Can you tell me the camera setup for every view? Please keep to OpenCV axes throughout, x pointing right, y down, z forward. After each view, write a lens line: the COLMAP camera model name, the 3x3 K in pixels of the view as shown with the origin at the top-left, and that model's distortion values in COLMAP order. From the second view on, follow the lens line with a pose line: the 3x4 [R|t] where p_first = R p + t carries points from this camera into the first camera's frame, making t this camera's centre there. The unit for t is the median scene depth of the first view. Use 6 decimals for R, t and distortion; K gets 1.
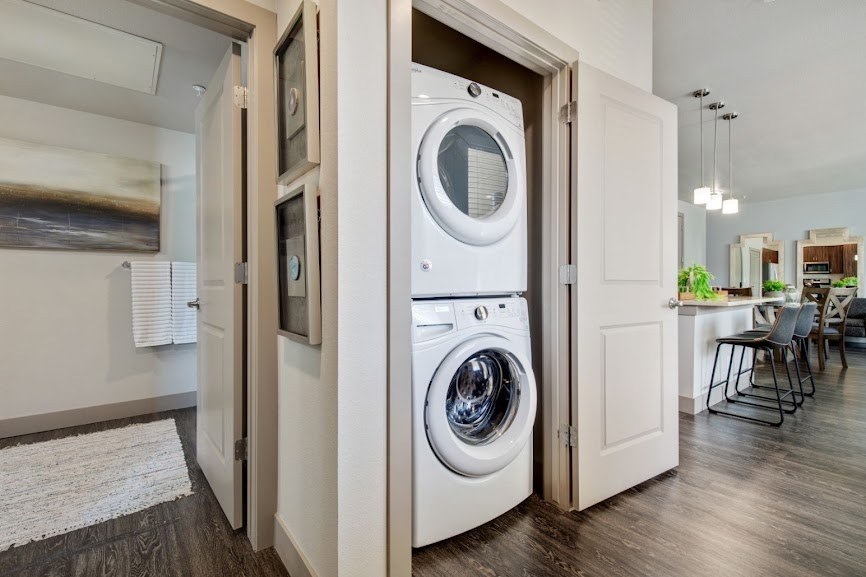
lens RADIAL K [[394.7, 0, 433.0], [0, 394.7, 288.5], [0, 0, 1]] dist [0.003305, 0.000293]
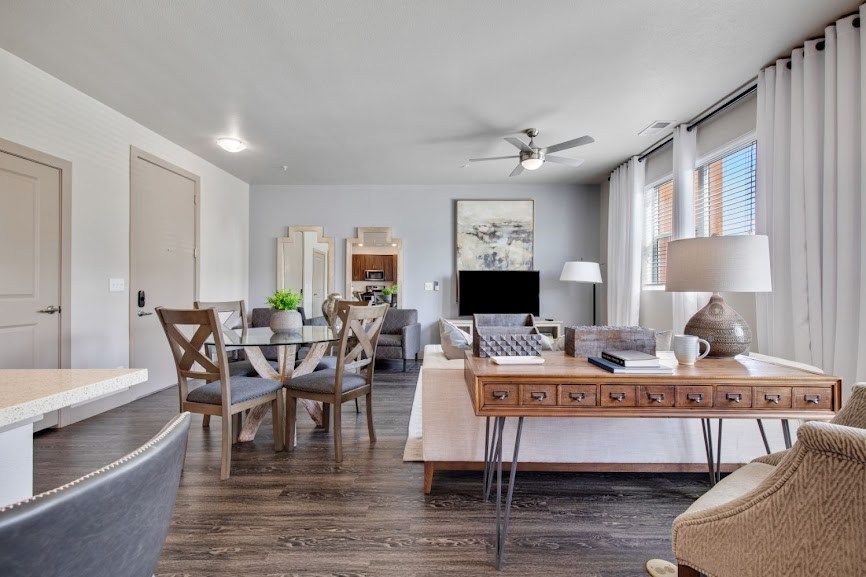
lens RADIAL K [[394.7, 0, 433.0], [0, 394.7, 288.5], [0, 0, 1]] dist [0.003305, 0.000293]
pose [[0.634200, 0.004207, 0.773157, 0.417439], [0.002995, 0.999964, -0.007897, -0.014223], [-0.773163, 0.007324, 0.634165, 0.362683]]
